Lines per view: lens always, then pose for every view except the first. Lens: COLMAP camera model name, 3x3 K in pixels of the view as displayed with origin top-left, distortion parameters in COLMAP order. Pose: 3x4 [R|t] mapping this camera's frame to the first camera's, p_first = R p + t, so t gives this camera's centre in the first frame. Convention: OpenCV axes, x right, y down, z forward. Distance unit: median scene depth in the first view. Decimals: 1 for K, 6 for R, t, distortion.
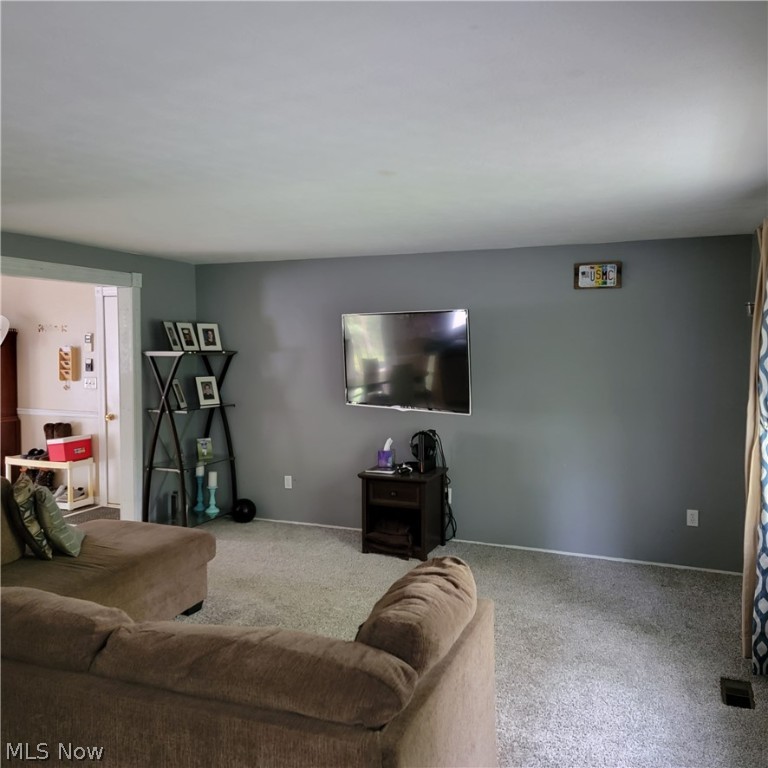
lens RADIAL K [[708.0, 0, 385.1], [0, 708.0, 381.6], [0, 0, 1]] dist [0.069378, 0.000000]
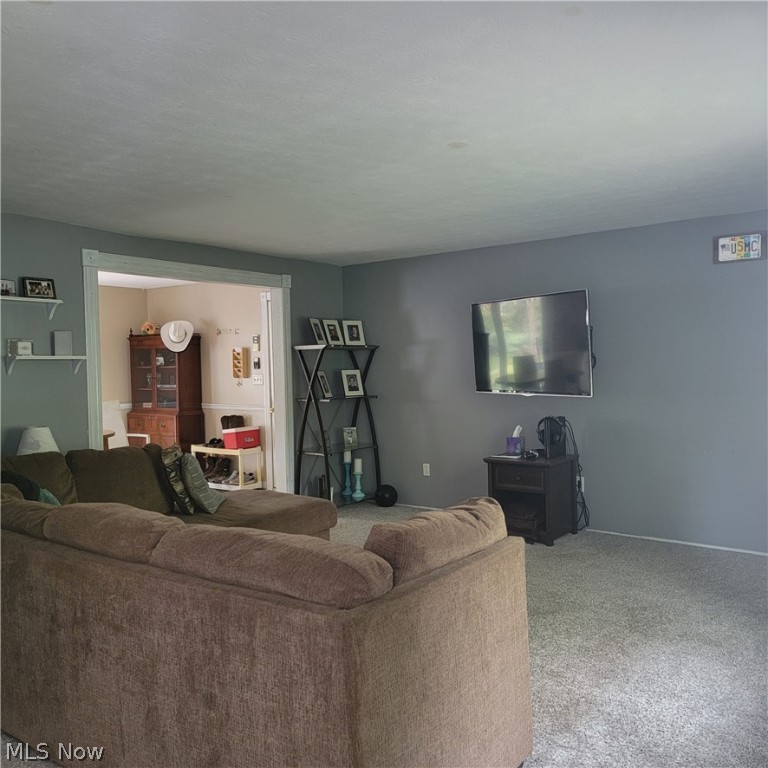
lens RADIAL K [[708.0, 0, 397.1], [0, 708.0, 394.7], [0, 0, 1]] dist [0.069378, 0.000000]
pose [[0.968936, -0.008390, -0.247169, 0.090661], [0.008033, 0.999965, -0.002454, 0.038788], [0.247181, 0.000392, 0.968969, -0.018278]]
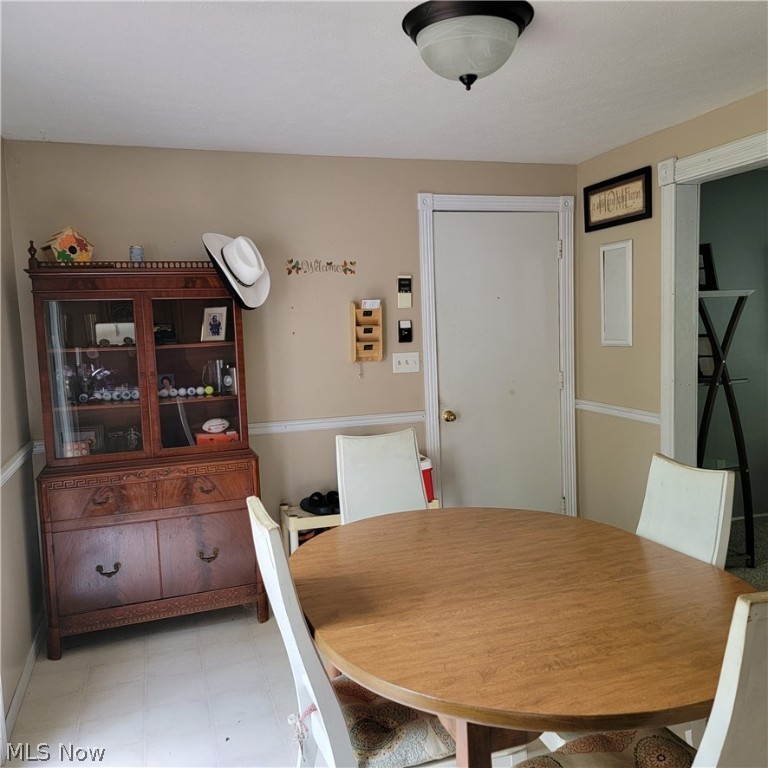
lens RADIAL K [[708.0, 0, 384.3], [0, 708.0, 383.5], [0, 0, 1]] dist [0.069378, 0.000000]
pose [[0.765198, -0.084920, 0.638169, -1.018696], [0.061474, 0.996371, 0.058876, -0.021245], [-0.640853, -0.005821, 0.767641, 0.746368]]
